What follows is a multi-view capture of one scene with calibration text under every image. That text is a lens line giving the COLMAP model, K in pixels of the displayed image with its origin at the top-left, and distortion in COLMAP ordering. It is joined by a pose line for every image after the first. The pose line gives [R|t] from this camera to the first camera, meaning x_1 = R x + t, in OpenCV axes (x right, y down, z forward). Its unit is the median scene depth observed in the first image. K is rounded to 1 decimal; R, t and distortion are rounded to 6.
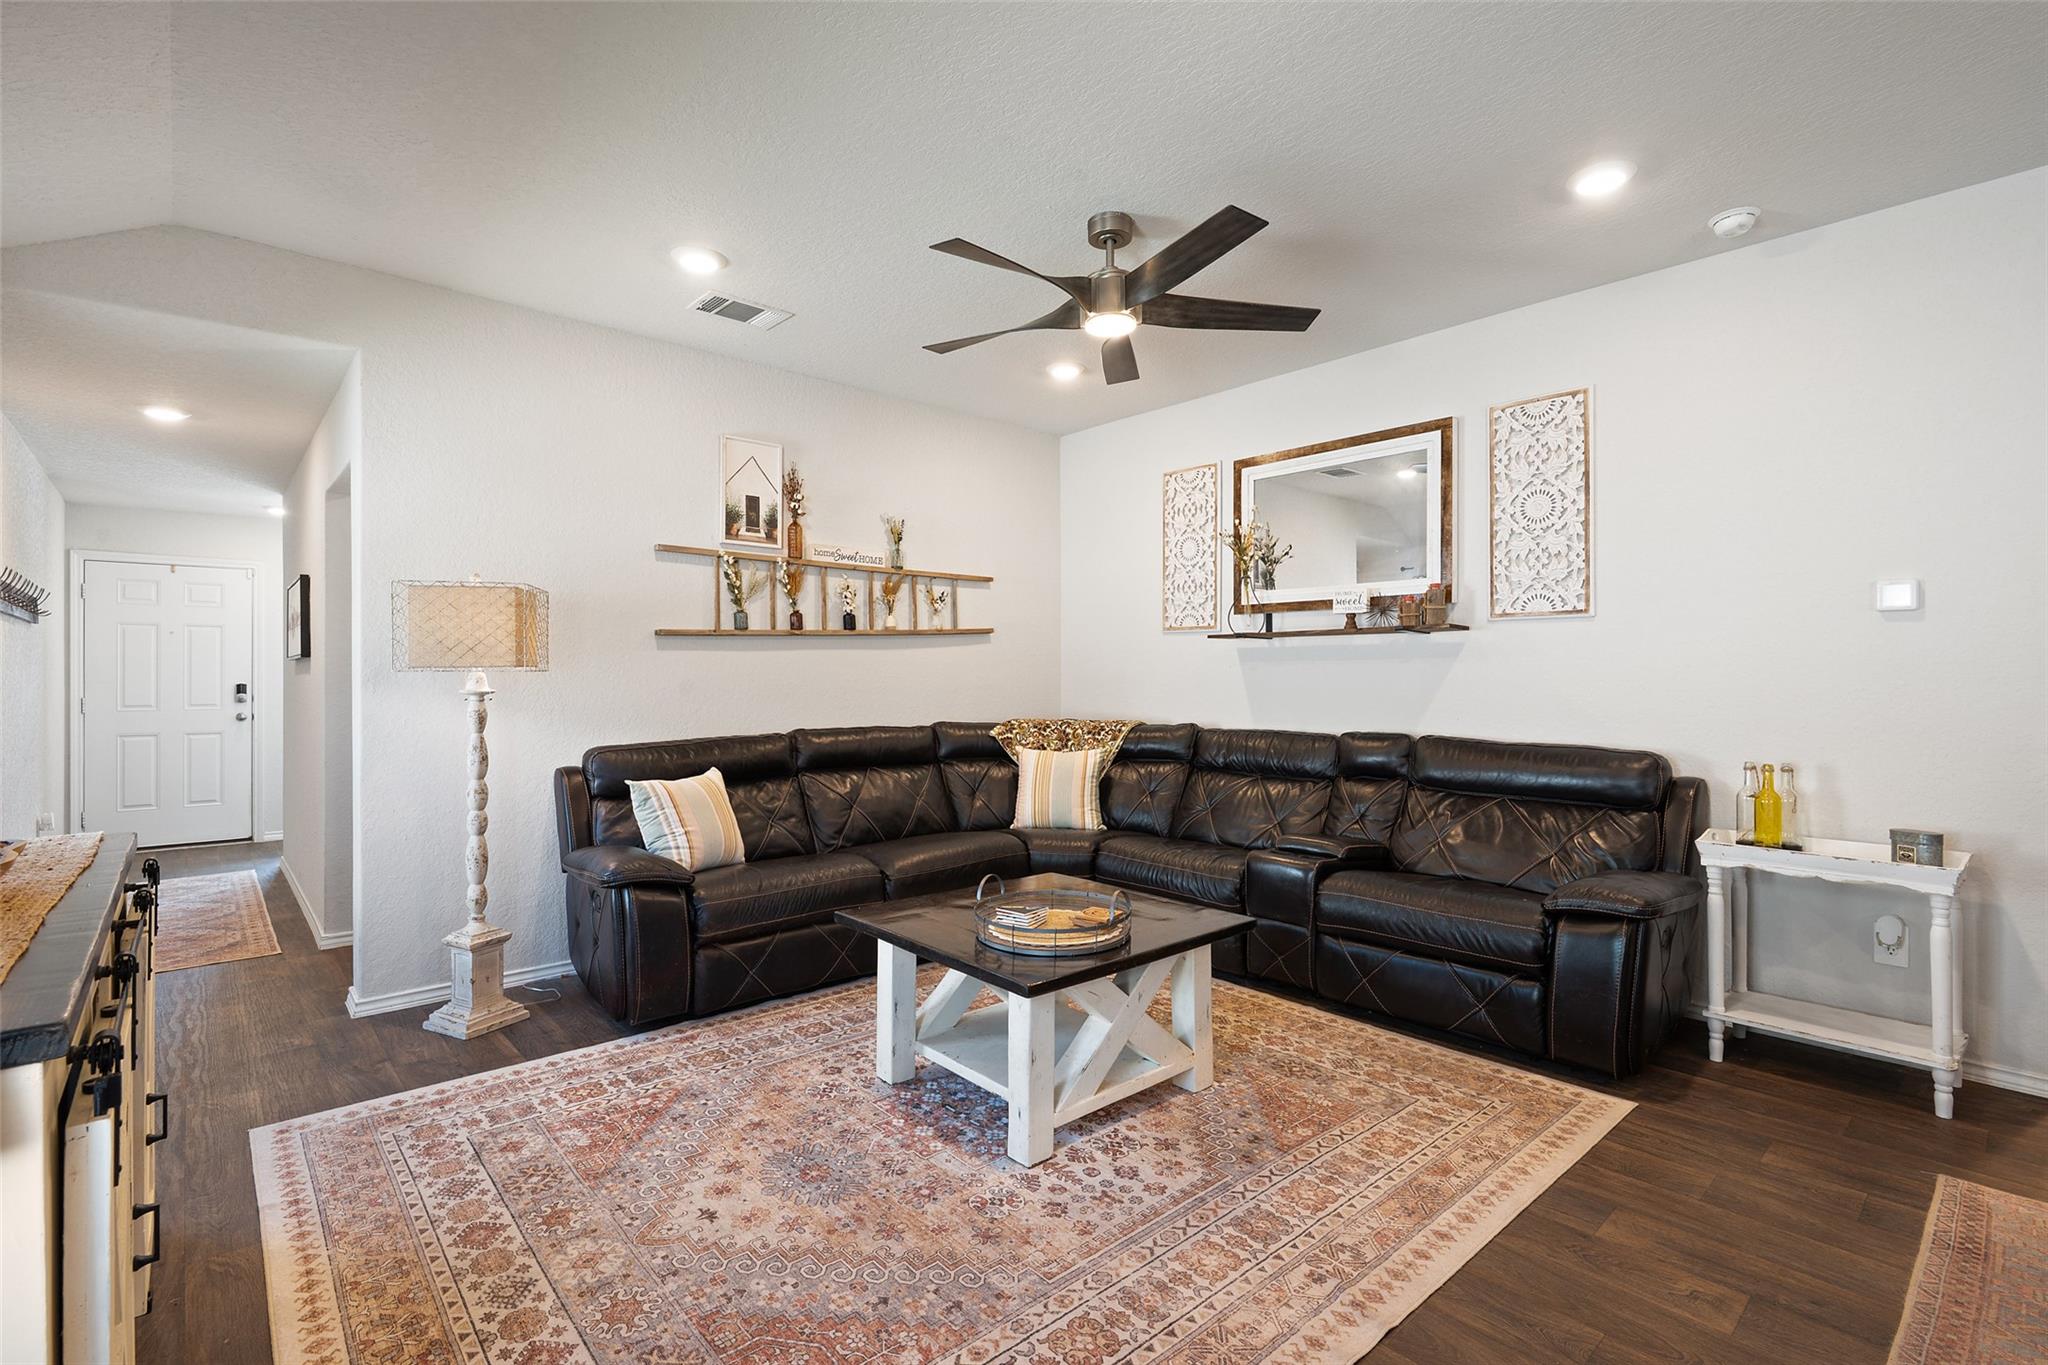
lens RADIAL K [[930.7, 0, 1024.6], [0, 930.7, 677.5], [0, 0, 1]] dist [0.010327, -0.009134]
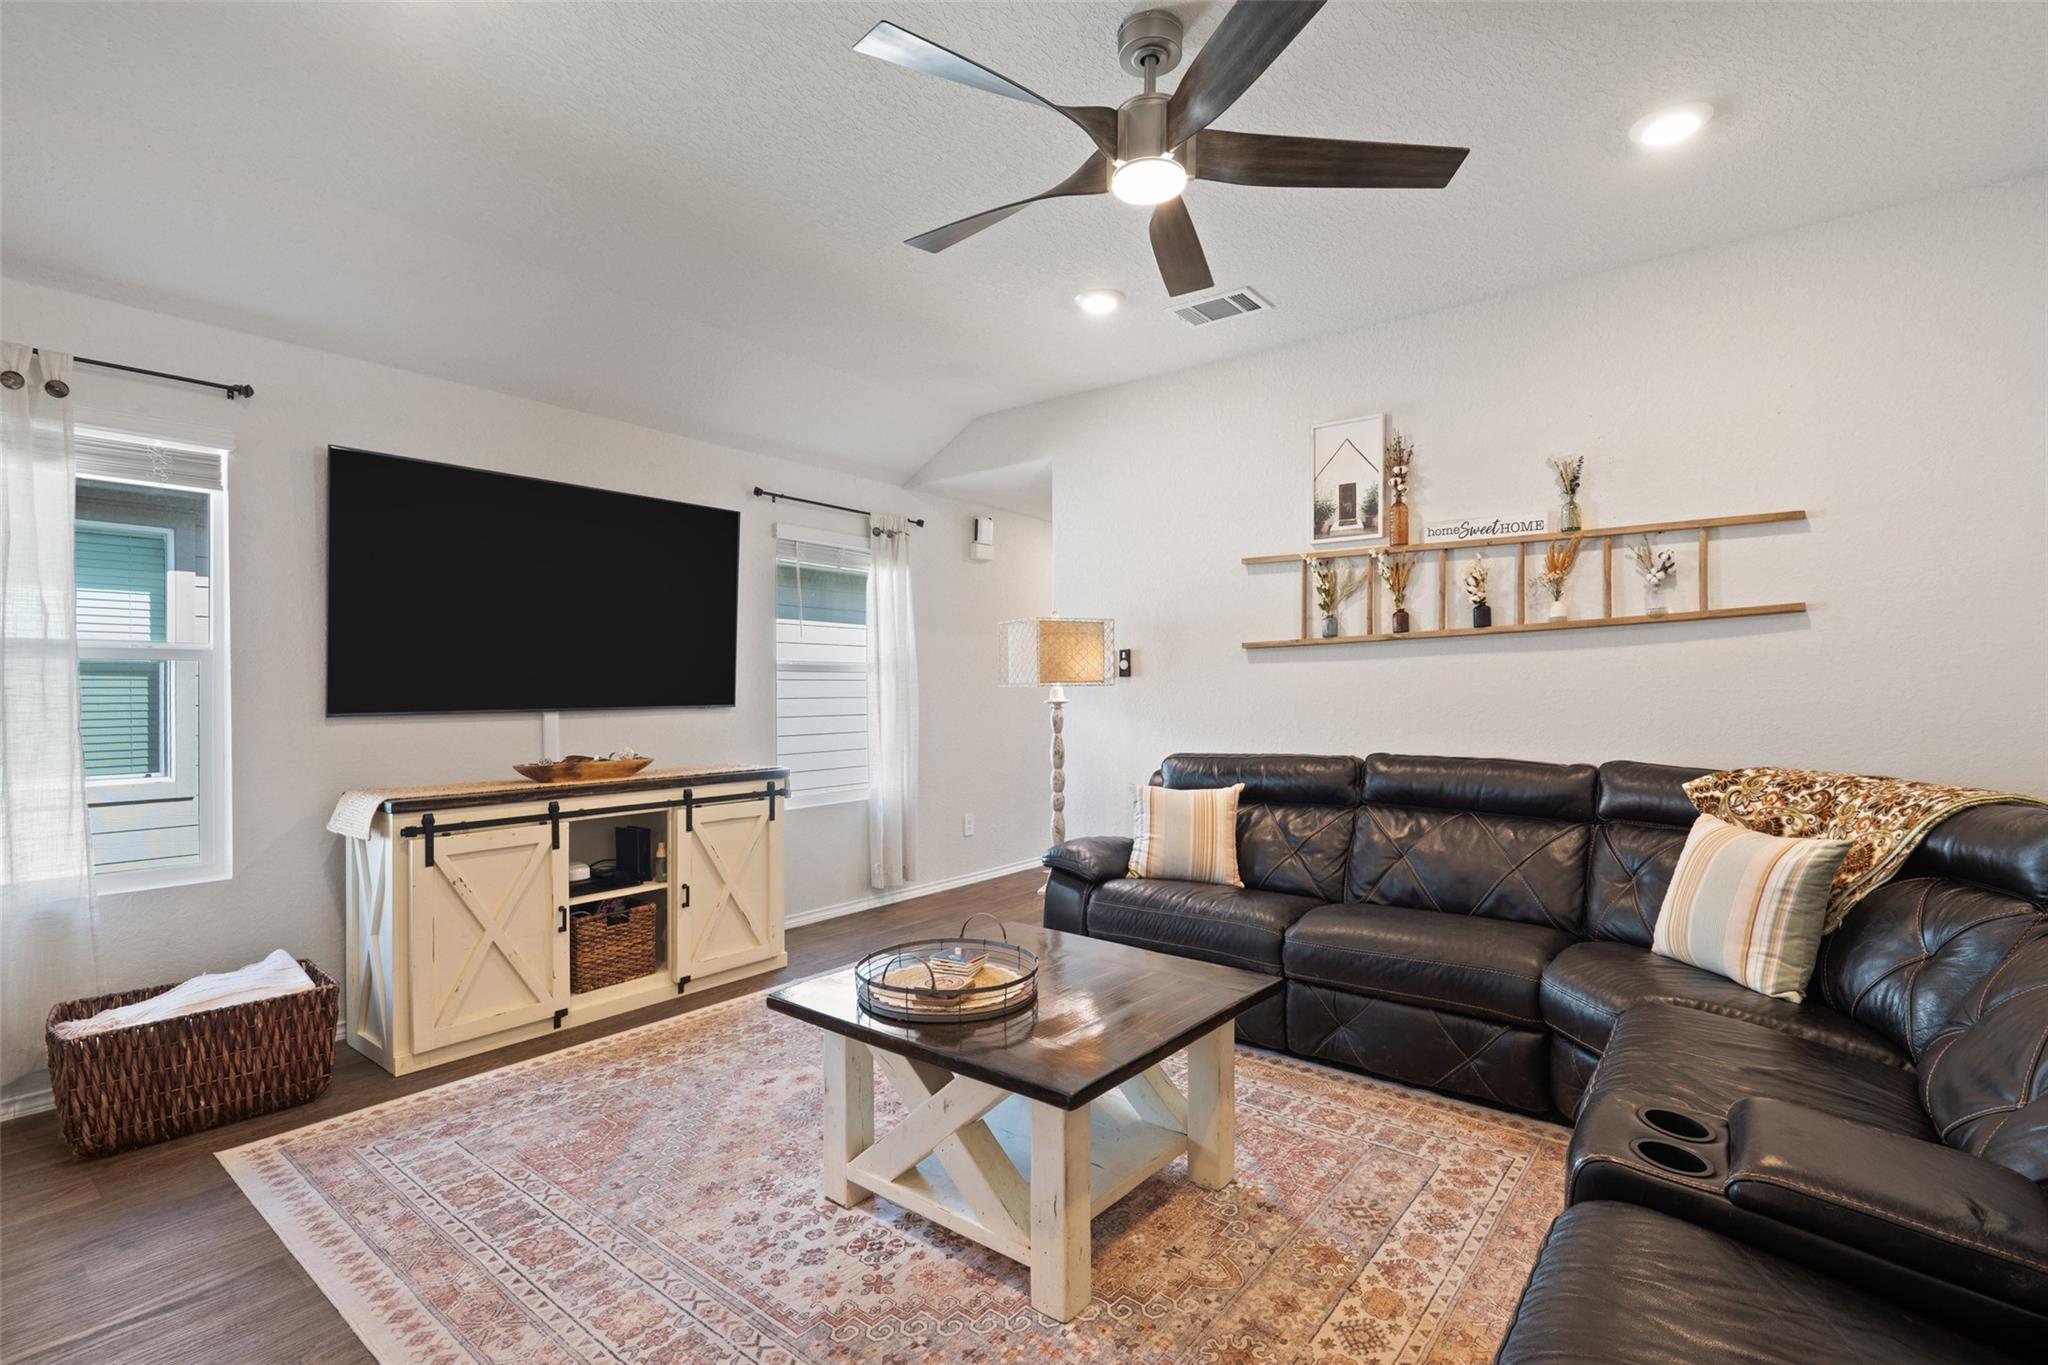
lens RADIAL K [[940.2, 0, 1024.0], [0, 940.2, 699.9], [0, 0, 1]] dist [0.019753, -0.023166]
pose [[0.178603, 0.011224, -0.983857, 0.539119], [0.001543, 0.999931, 0.011687, -0.002540], [0.983920, -0.003605, 0.178573, 0.551967]]
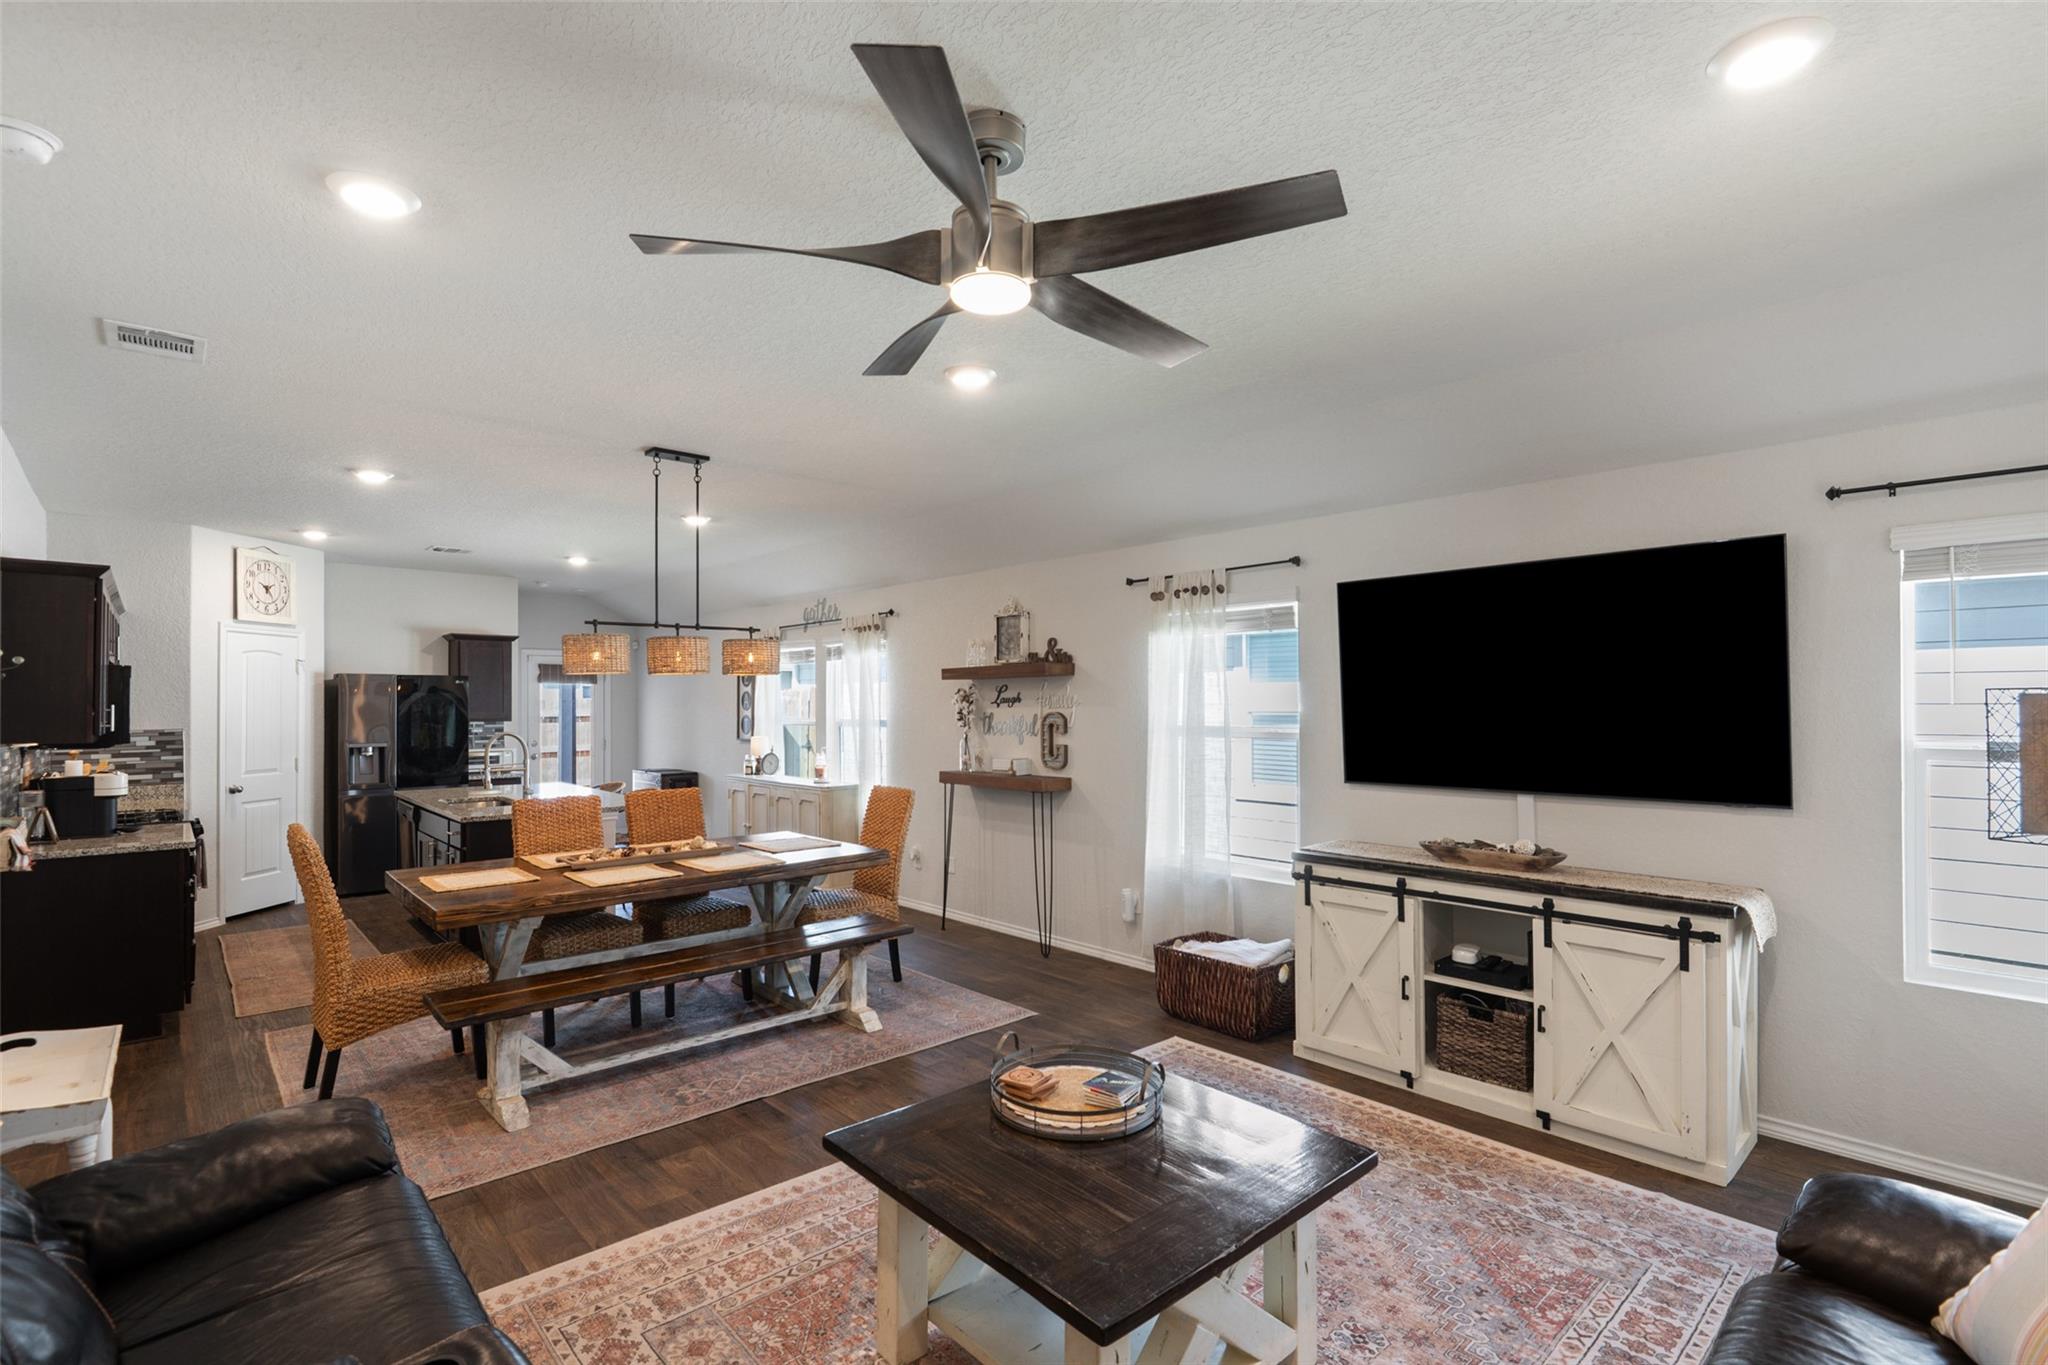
lens RADIAL K [[953.1, 0, 1020.0], [0, 953.1, 697.5], [0, 0, 1]] dist [-0.001897, -0.000555]
pose [[-0.999920, 0.004236, -0.011950, 0.057640], [0.004291, 0.999980, -0.004633, -0.070412], [0.011930, -0.004684, -0.999918, 1.167869]]
